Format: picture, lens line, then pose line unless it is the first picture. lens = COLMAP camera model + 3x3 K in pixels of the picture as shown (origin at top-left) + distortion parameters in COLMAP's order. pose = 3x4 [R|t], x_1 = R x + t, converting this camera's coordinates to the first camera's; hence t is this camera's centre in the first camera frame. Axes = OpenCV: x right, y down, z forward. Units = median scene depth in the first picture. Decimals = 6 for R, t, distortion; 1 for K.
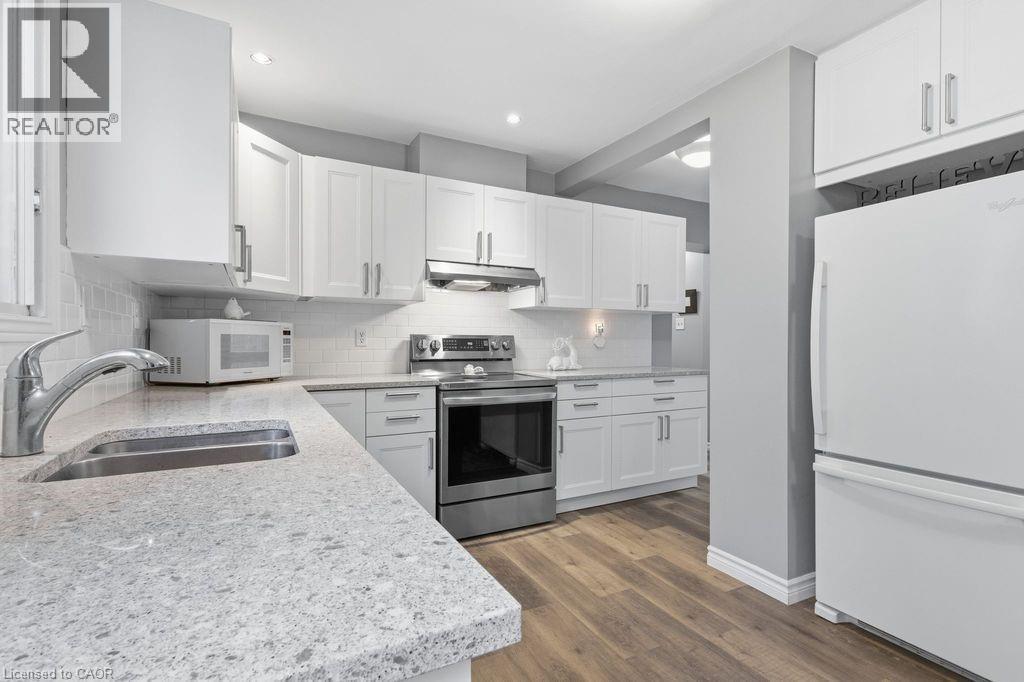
lens RADIAL K [[489.3, 0, 517.9], [0, 489.3, 344.4], [0, 0, 1]] dist [0.009813, -0.000025]
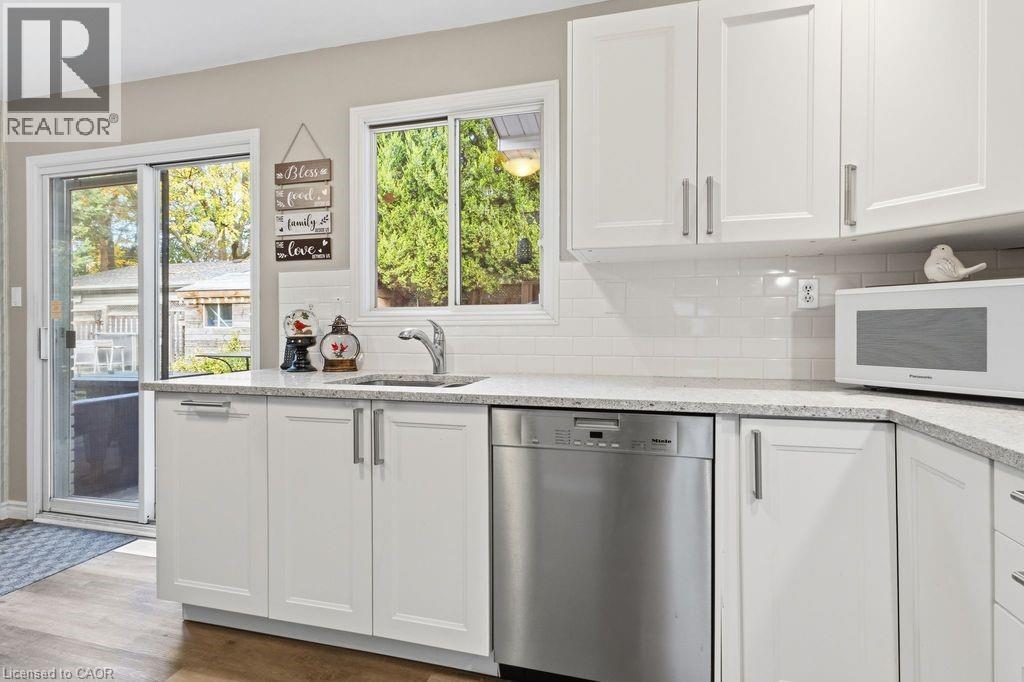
lens RADIAL K [[489.3, 0, 497.7], [0, 489.3, 327.5], [0, 0, 1]] dist [0.009813, -0.000025]
pose [[-0.684373, 0.003322, -0.729124, 0.157917], [0.000707, 0.999992, 0.003892, -0.001248], [0.729131, 0.002148, -0.684370, 0.862888]]
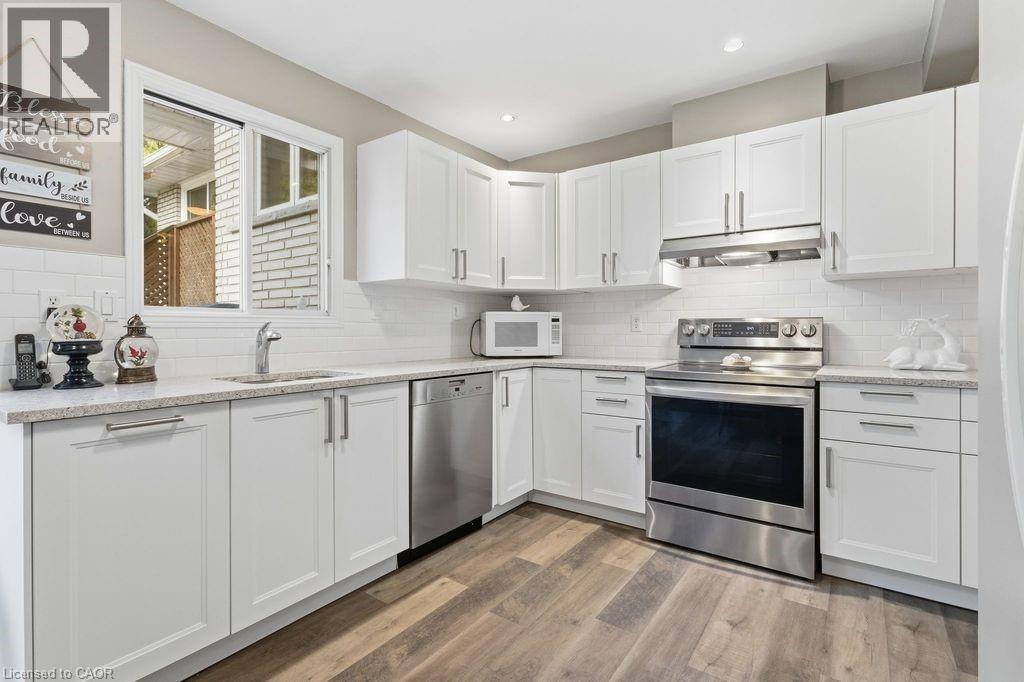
lens RADIAL K [[489.3, 0, 512.9], [0, 489.3, 332.5], [0, 0, 1]] dist [0.009813, -0.000025]
pose [[0.449546, 0.003146, -0.893252, 0.541788], [-0.000358, 0.999994, 0.003342, 0.003482], [0.893257, -0.001182, 0.449544, 0.320001]]
